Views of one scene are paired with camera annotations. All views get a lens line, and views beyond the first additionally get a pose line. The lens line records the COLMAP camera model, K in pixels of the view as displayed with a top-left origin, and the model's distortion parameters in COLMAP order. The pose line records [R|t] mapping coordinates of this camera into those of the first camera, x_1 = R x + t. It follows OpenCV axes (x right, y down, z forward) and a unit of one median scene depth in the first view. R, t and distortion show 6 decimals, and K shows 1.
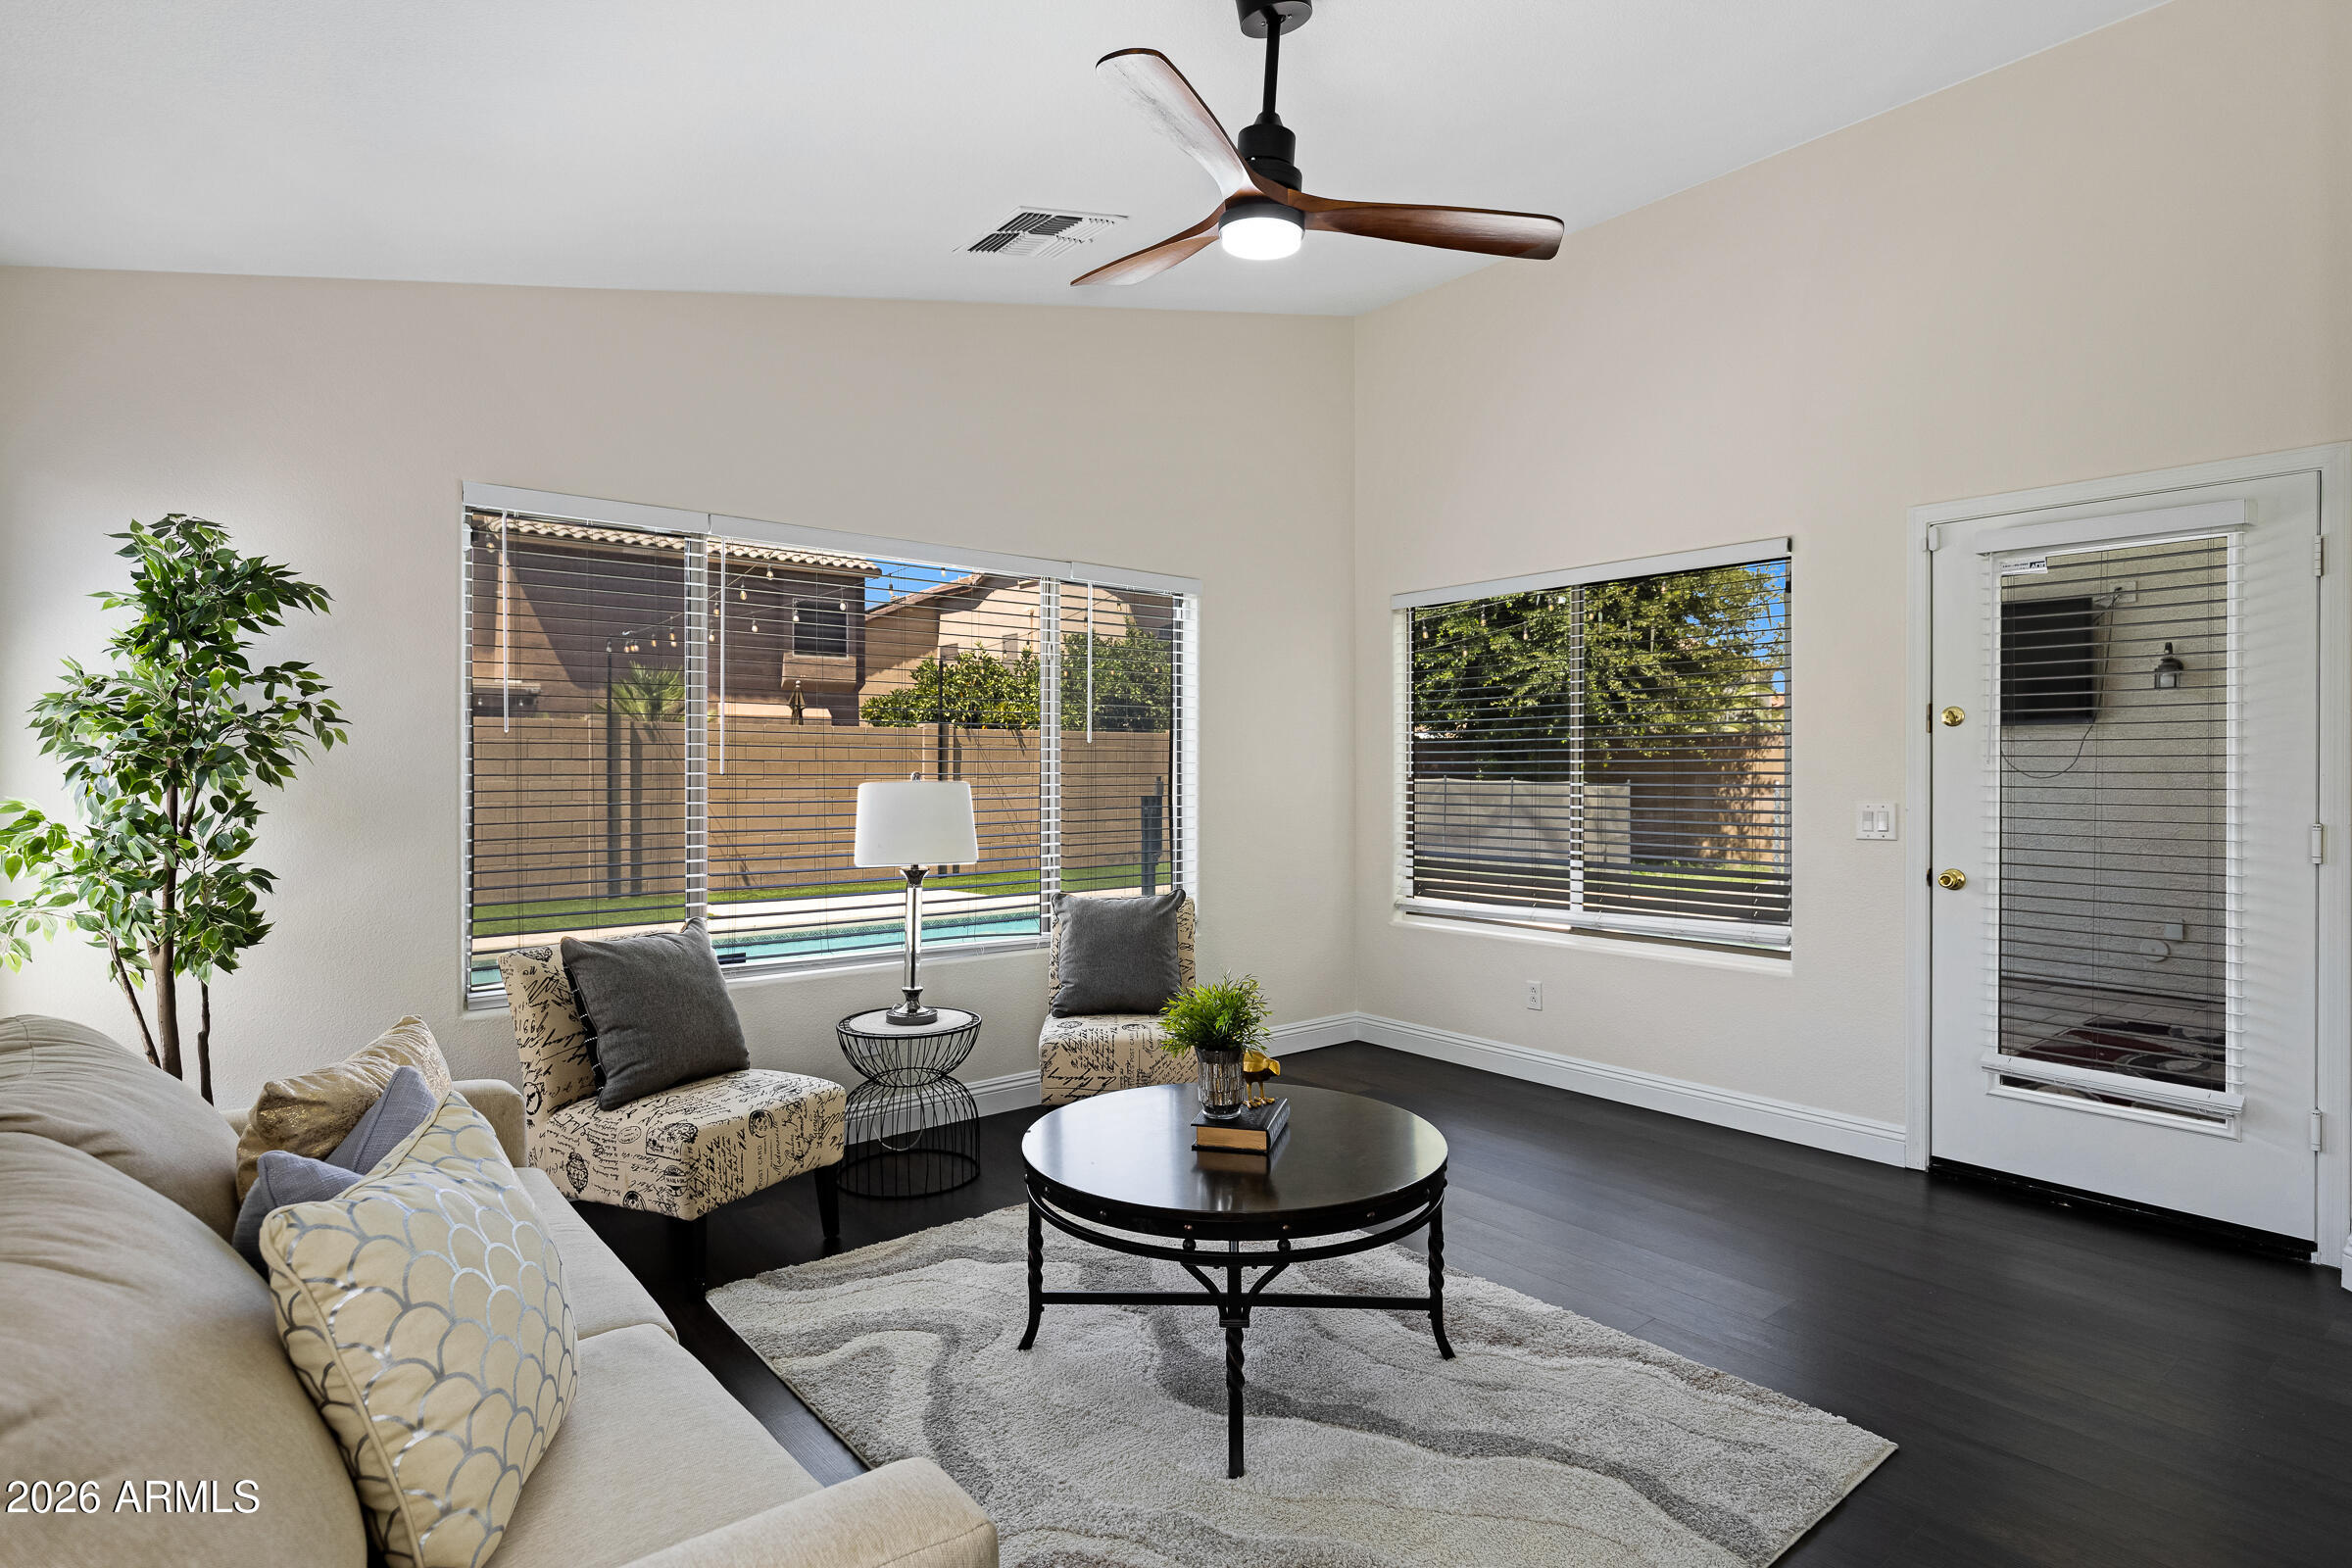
lens RADIAL K [[1197.9, 0, 1171.4], [0, 1197.9, 781.6], [0, 0, 1]] dist [0.000478, -0.000062]
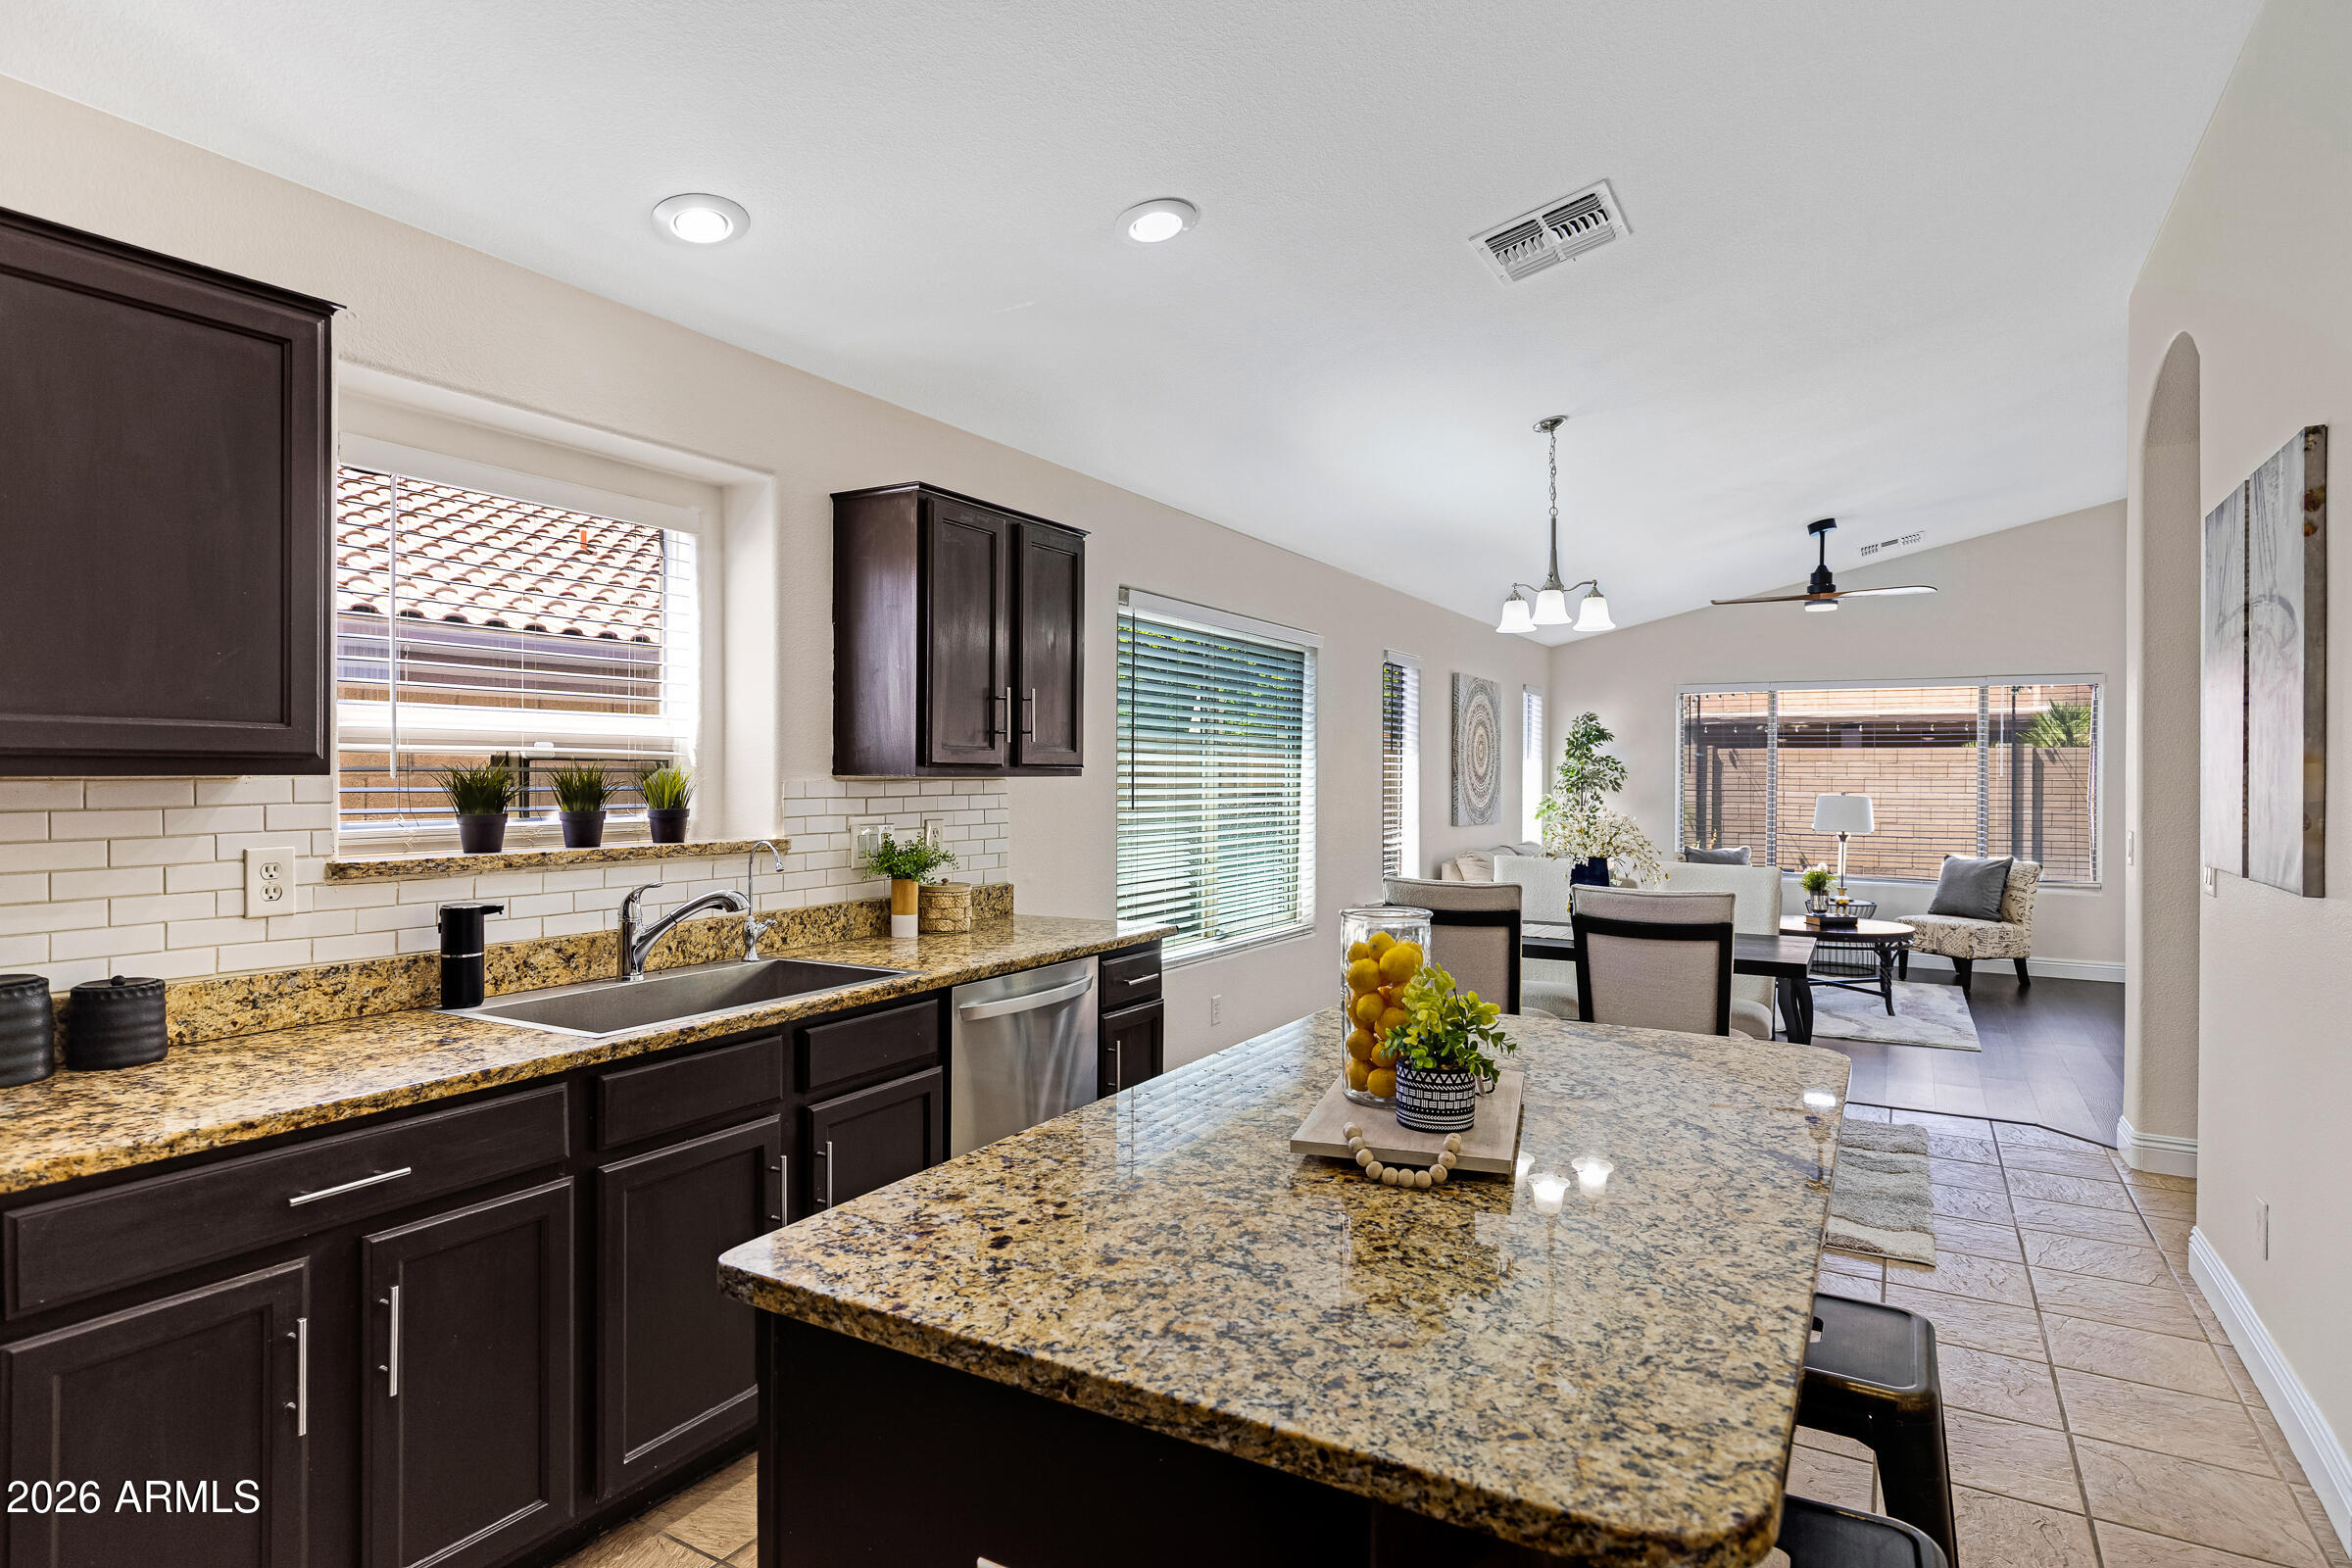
lens RADIAL K [[1244.3, 0, 1183.9], [0, 1244.3, 776.6], [0, 0, 1]] dist [0.000034, -0.000393]
pose [[0.347628, 0.006188, -0.937612, 2.196513], [-0.017220, 0.999852, 0.000214, -0.021825], [0.937475, 0.016071, 0.347683, -1.375378]]
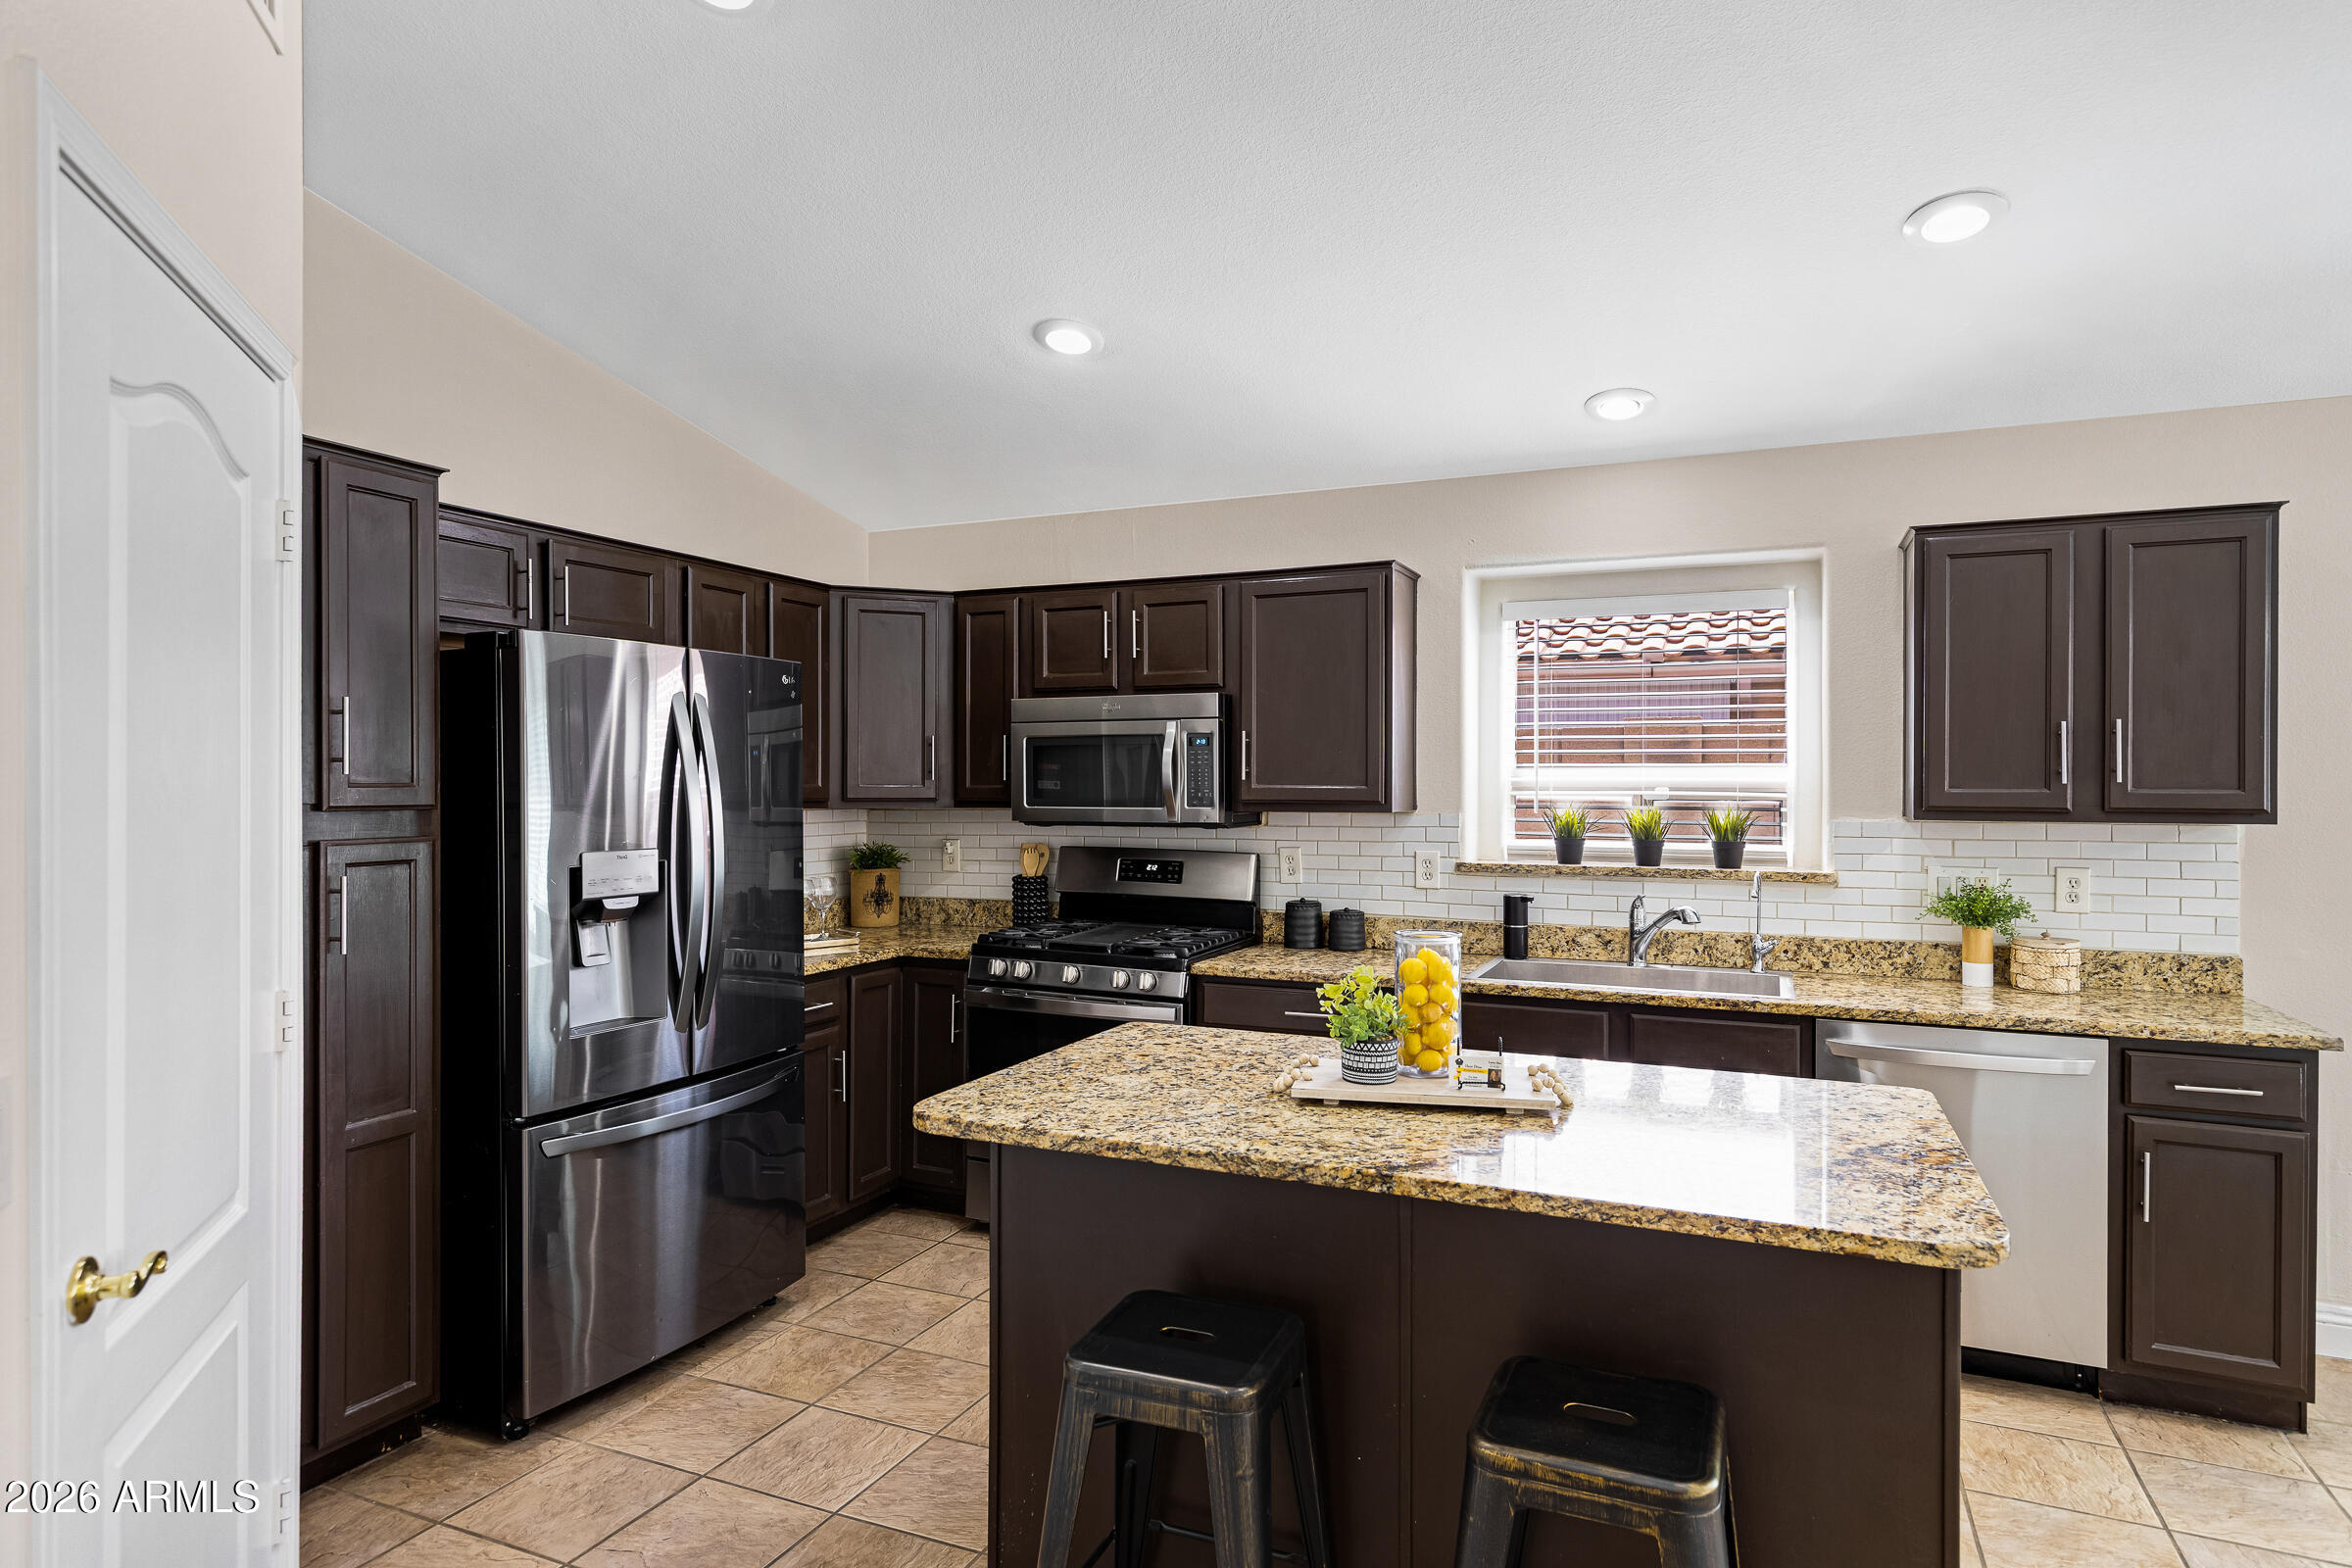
lens RADIAL K [[1329.6, 0, 1176.0], [0, 1329.6, 784.0], [0, 0, 1]] dist [0.014021, 0.000346]
pose [[-0.894902, 0.001810, -0.446258, 2.198787], [-0.006001, 0.999853, 0.016088, -0.071171], [0.446222, 0.017075, -0.894760, -0.304760]]
